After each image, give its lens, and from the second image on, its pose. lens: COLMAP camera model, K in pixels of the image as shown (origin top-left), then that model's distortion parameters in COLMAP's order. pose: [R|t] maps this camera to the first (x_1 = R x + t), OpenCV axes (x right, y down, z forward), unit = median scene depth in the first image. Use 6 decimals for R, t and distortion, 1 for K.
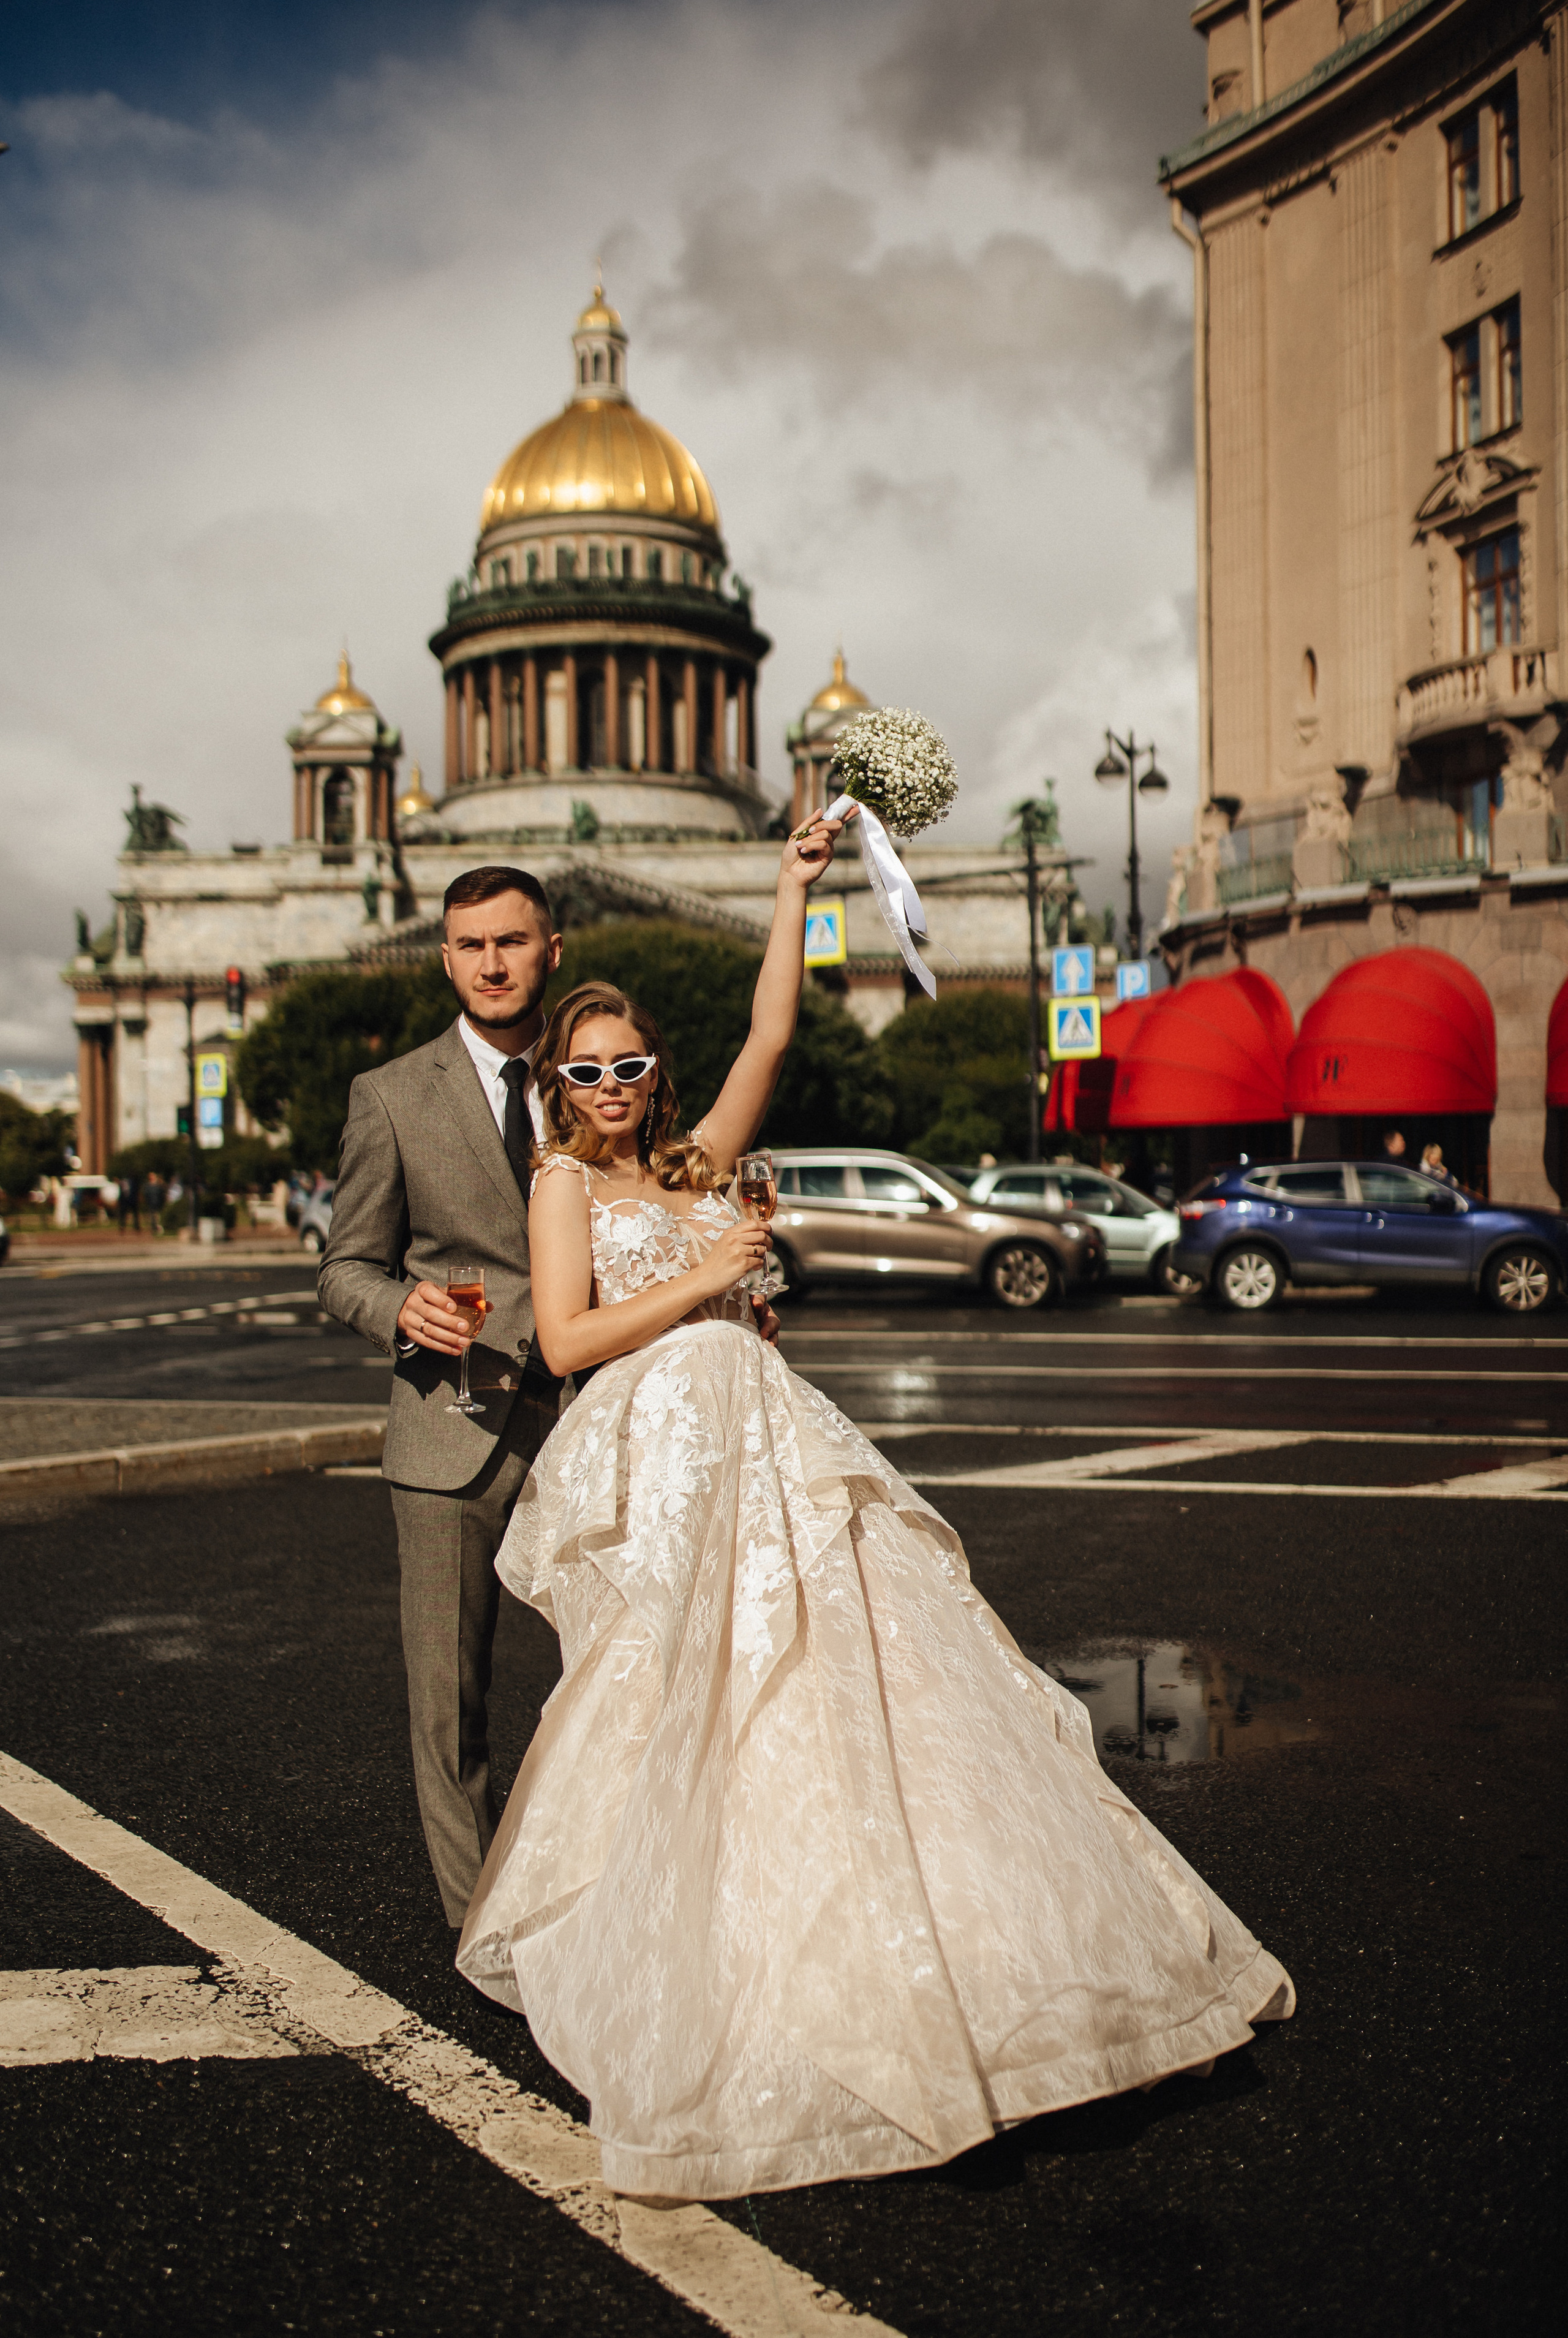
lens RADIAL K [[2250.2, 0, 757.9], [0, 2250.2, 1149.8], [0, 0, 1]] dist [-0.003577, 0.017542]
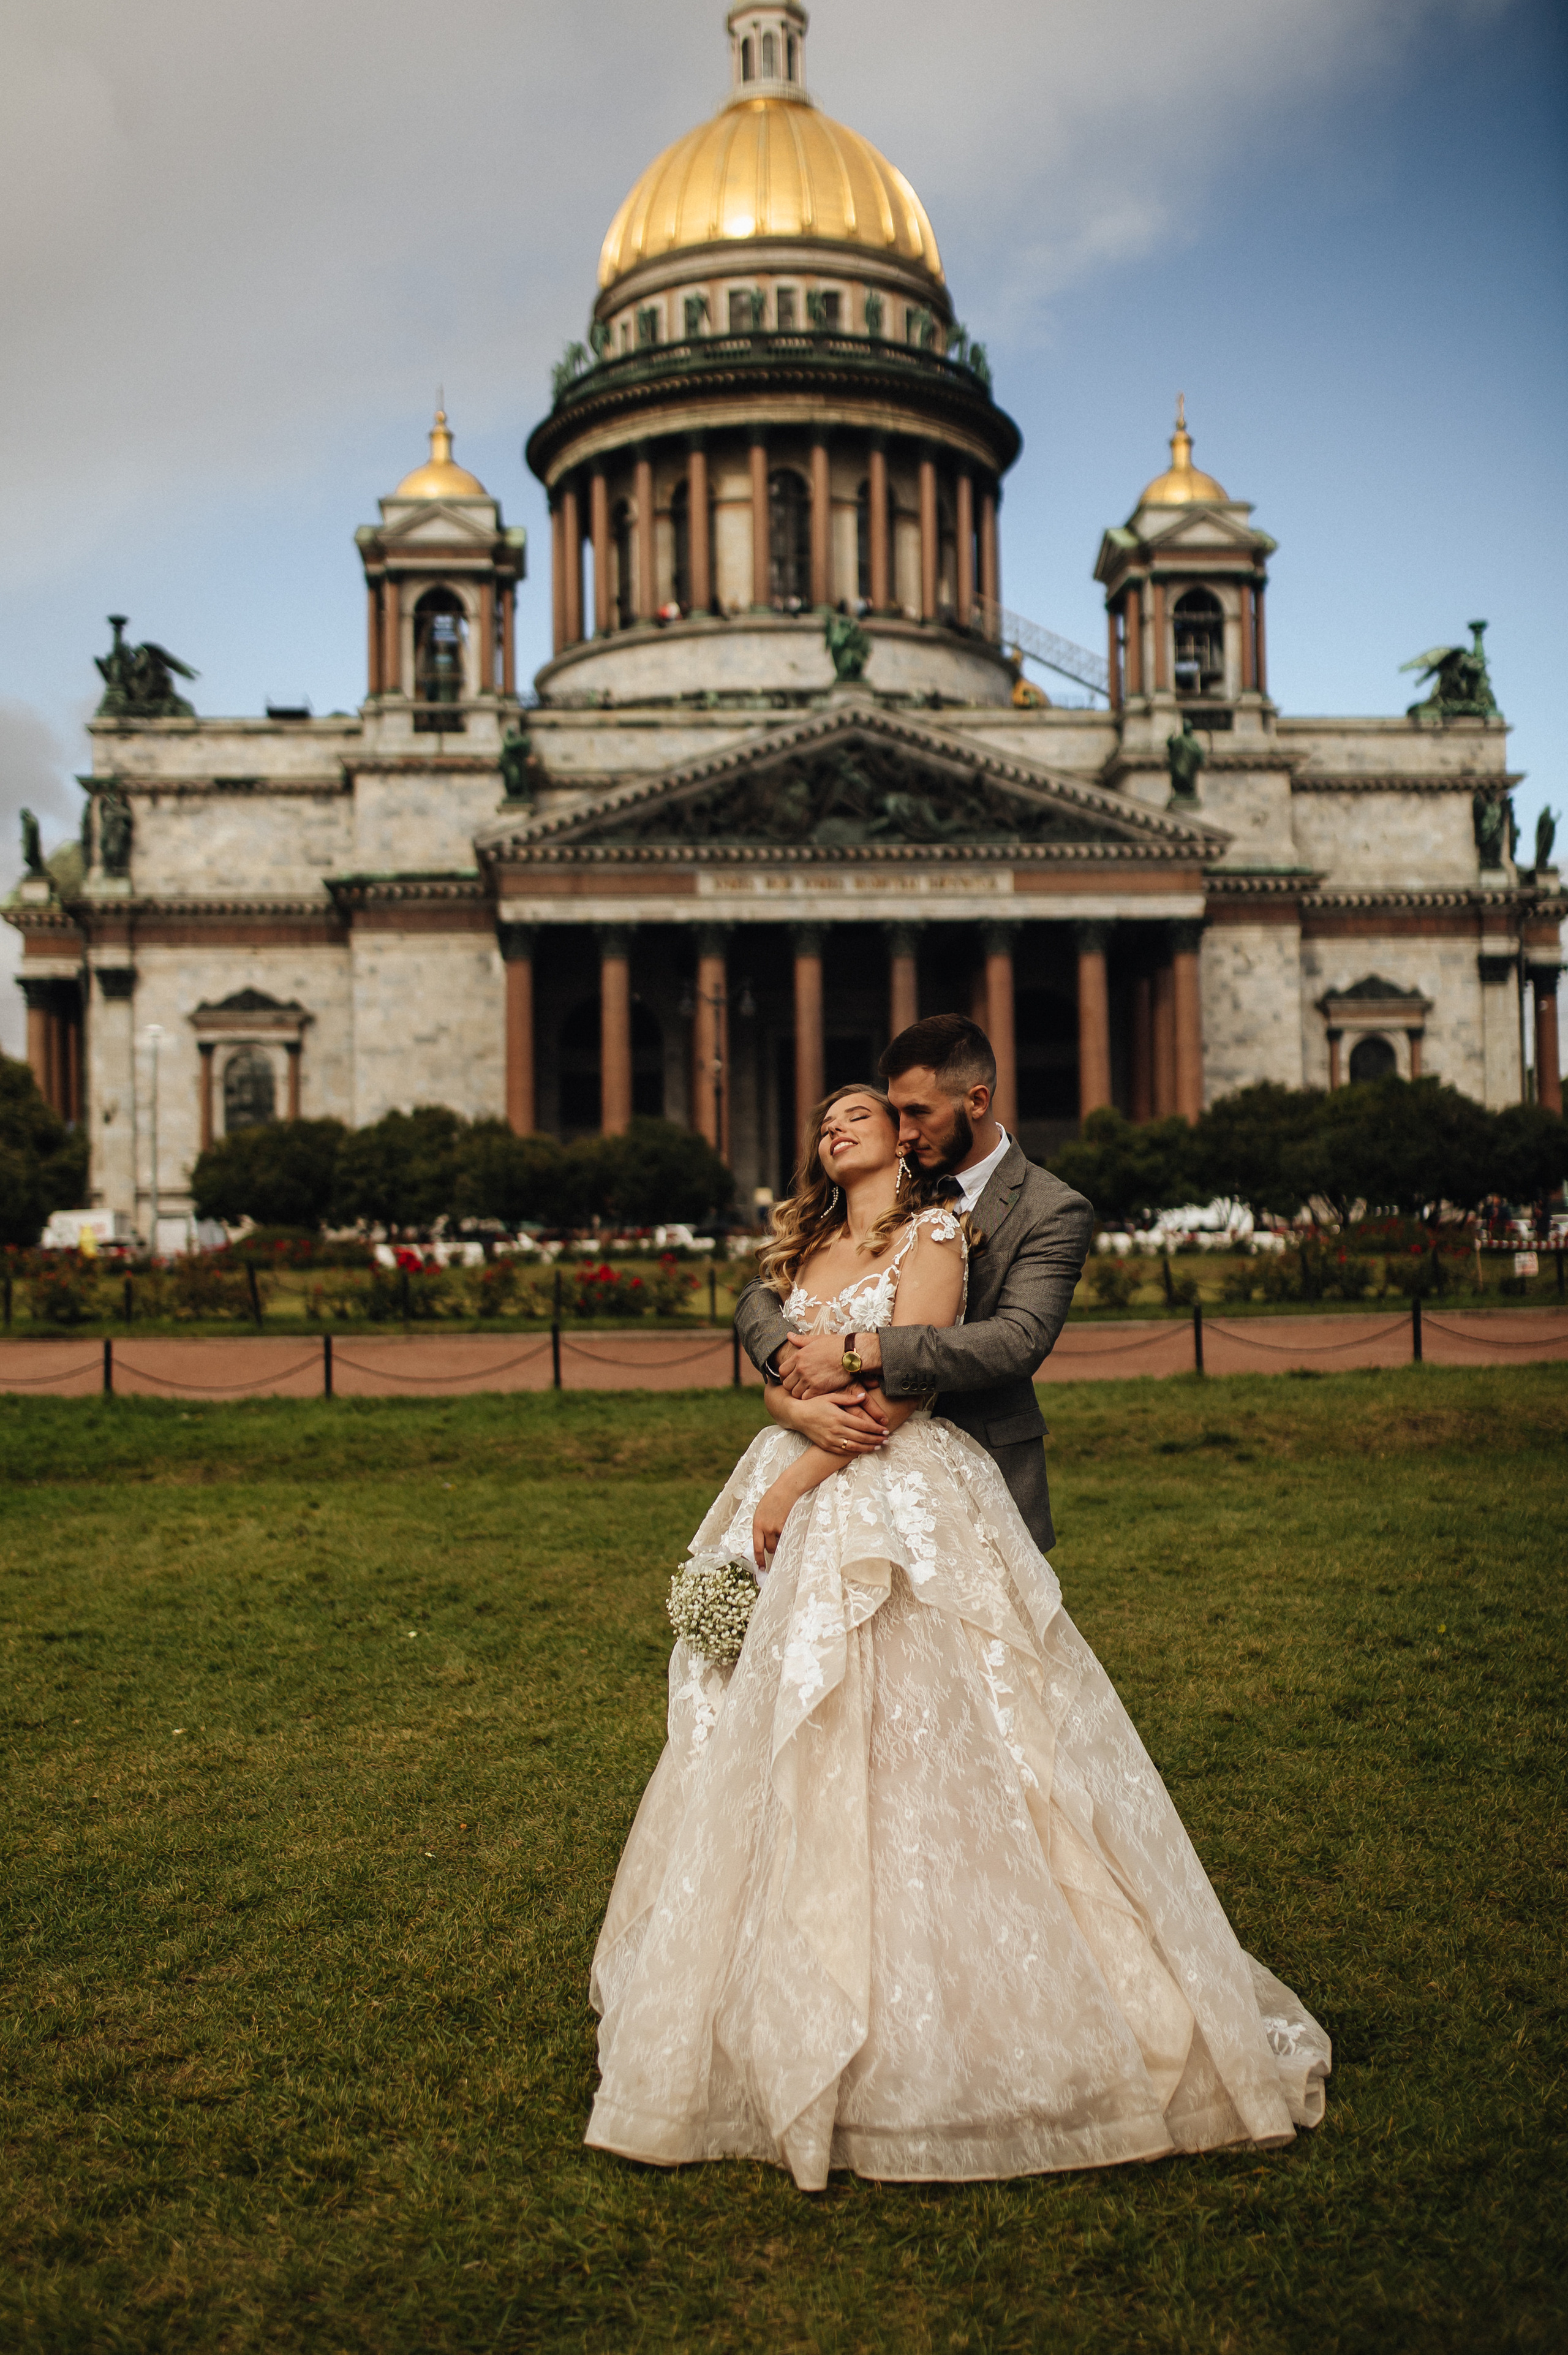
lens RADIAL K [[2288.1, 0, 789.1], [0, 2288.1, 1178.5], [0, 0, 1]] dist [0.002458, -0.001846]
pose [[0.998466, -0.003933, 0.055224, -0.694459], [0.004058, 0.999989, -0.002152, 0.024356], [-0.055215, 0.002373, 0.998472, 1.894397]]
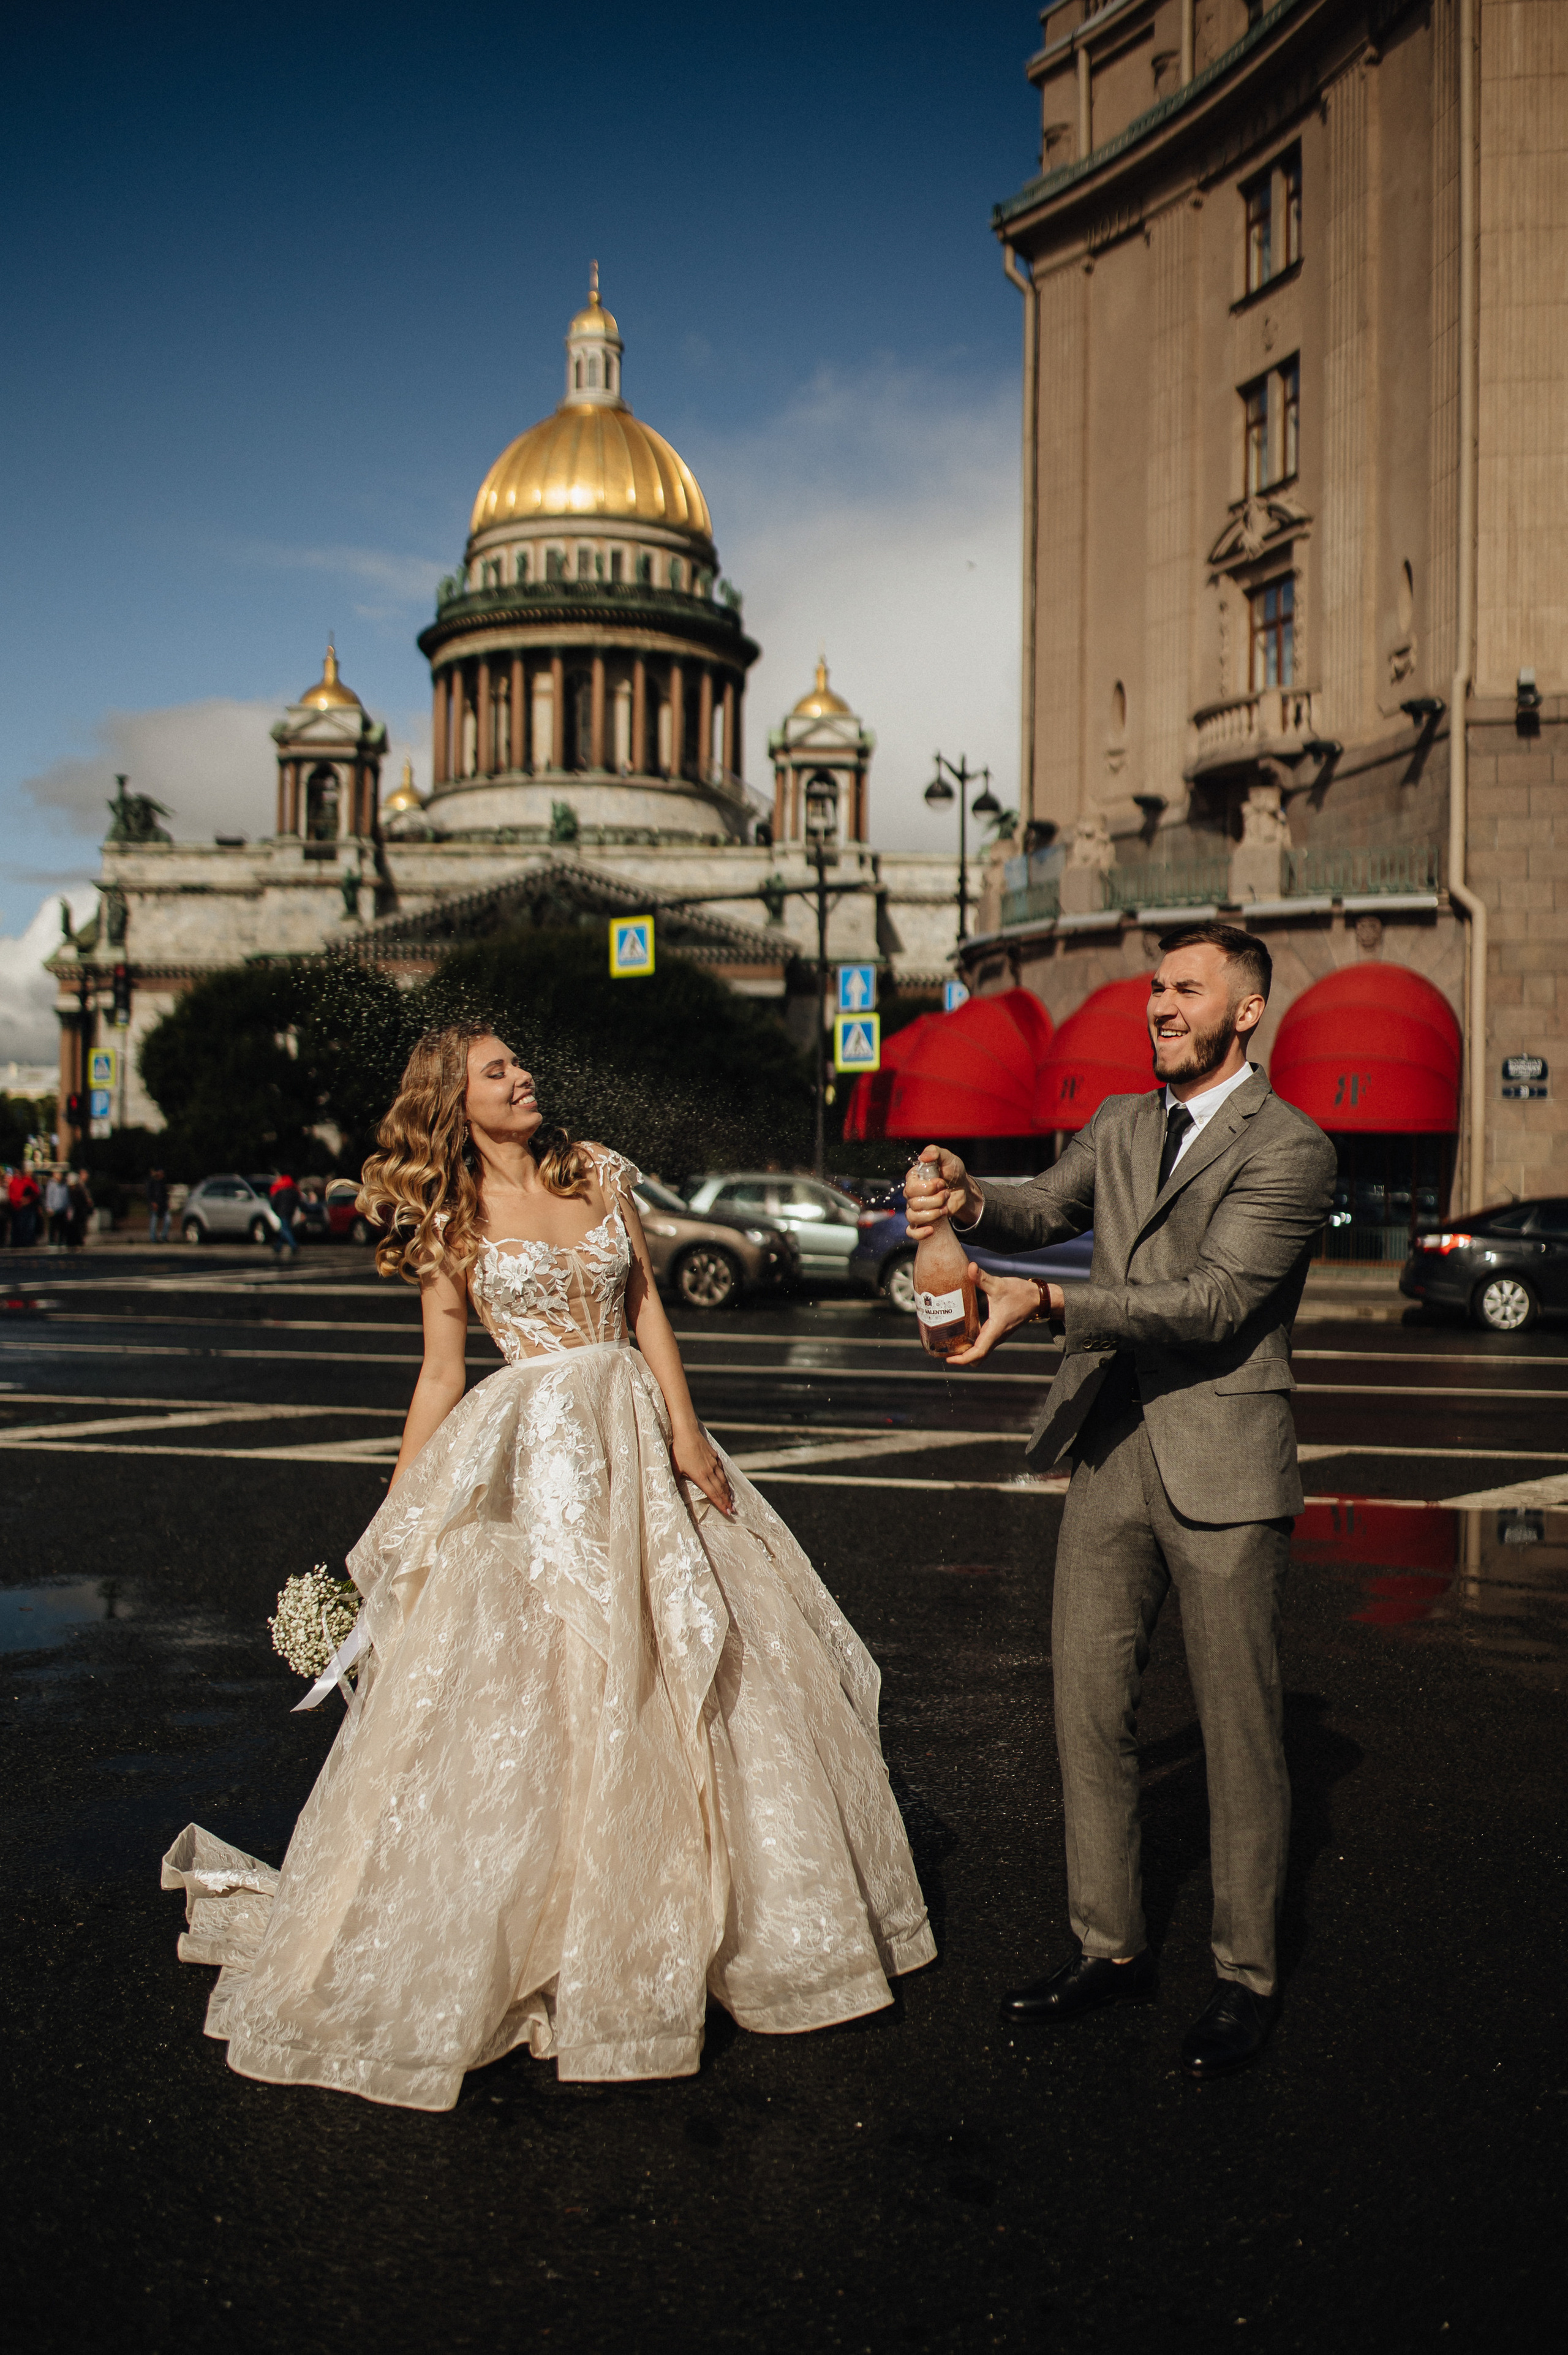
lens RADIAL K [[2235.3, 0, 803.3], [0, 2235.3, 1156.7], [0, 0, 1]] dist [-0.004449, 0.007588]
pose [[0.999656, 0.020436, 0.016458, 0.091417], [-0.020481, 0.999787, 0.002591, -0.002958], [-0.016402, -0.002927, 0.999861, -0.034021]]
